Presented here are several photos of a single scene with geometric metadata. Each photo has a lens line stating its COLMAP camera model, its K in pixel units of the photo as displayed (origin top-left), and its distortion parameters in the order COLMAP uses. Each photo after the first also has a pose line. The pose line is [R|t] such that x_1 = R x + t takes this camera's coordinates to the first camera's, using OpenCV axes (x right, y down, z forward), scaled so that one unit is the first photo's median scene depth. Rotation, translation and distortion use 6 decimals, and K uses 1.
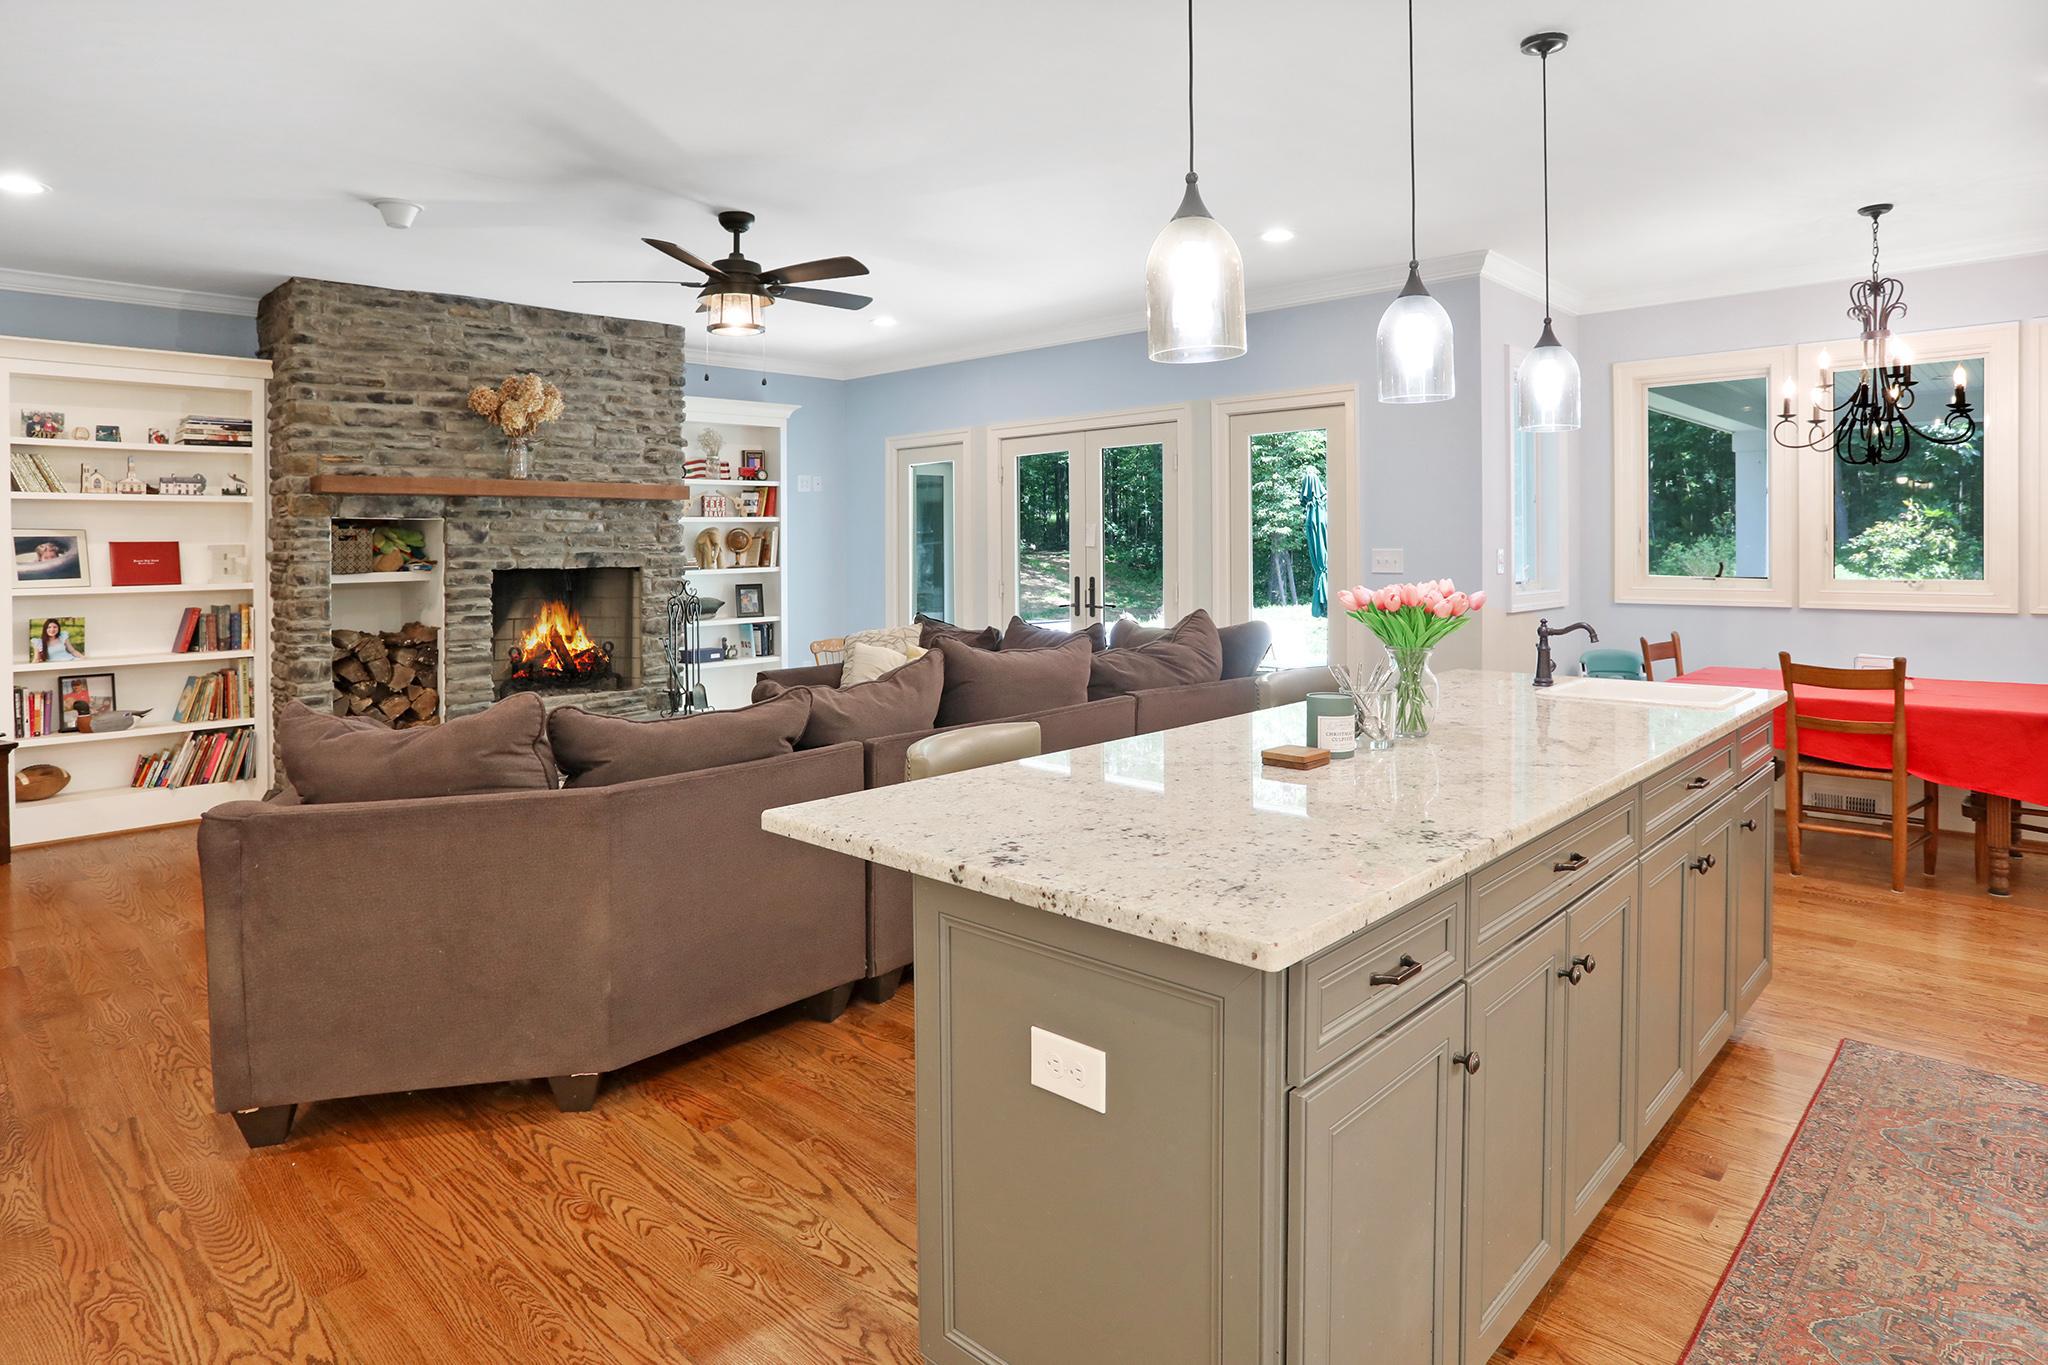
lens RADIAL K [[1142.6, 0, 1019.3], [0, 1142.6, 533.4], [0, 0, 1]] dist [-0.042234, 0.028447]
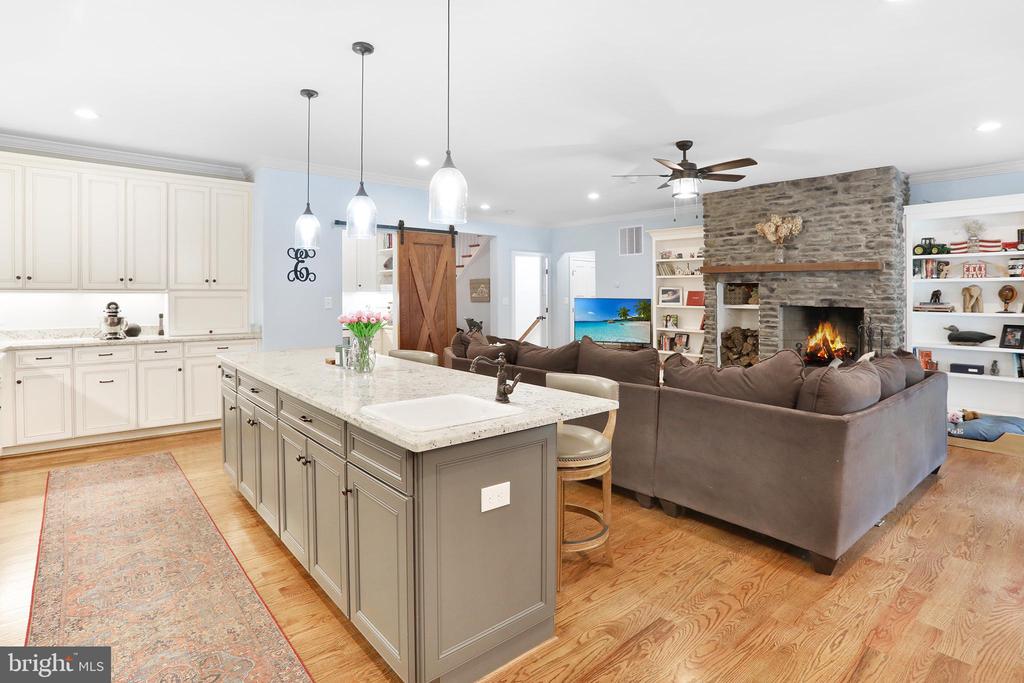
lens RADIAL K [[523.7, 0, 498.6], [0, 523.7, 283.1], [0, 0, 1]] dist [-0.033333, 0.017391]
pose [[-0.069744, -0.007424, -0.997537, 0.584086], [0.000753, 0.999972, -0.007495, -0.003645], [0.997565, -0.001274, -0.069737, 0.546092]]
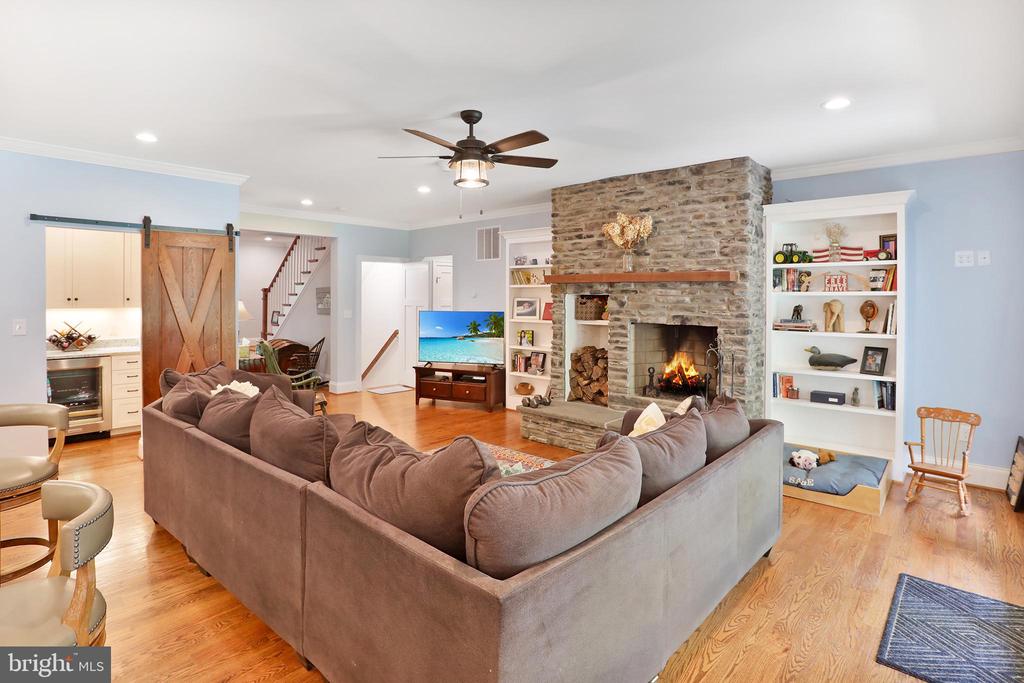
lens RADIAL K [[528.9, 0, 492.0], [0, 528.9, 289.5], [0, 0, 1]] dist [-0.055122, 0.023575]
pose [[0.042394, 0.000450, -0.999101, 0.381475], [0.002334, 0.999997, 0.000550, -0.022351], [0.999098, -0.002355, 0.042393, 0.763115]]
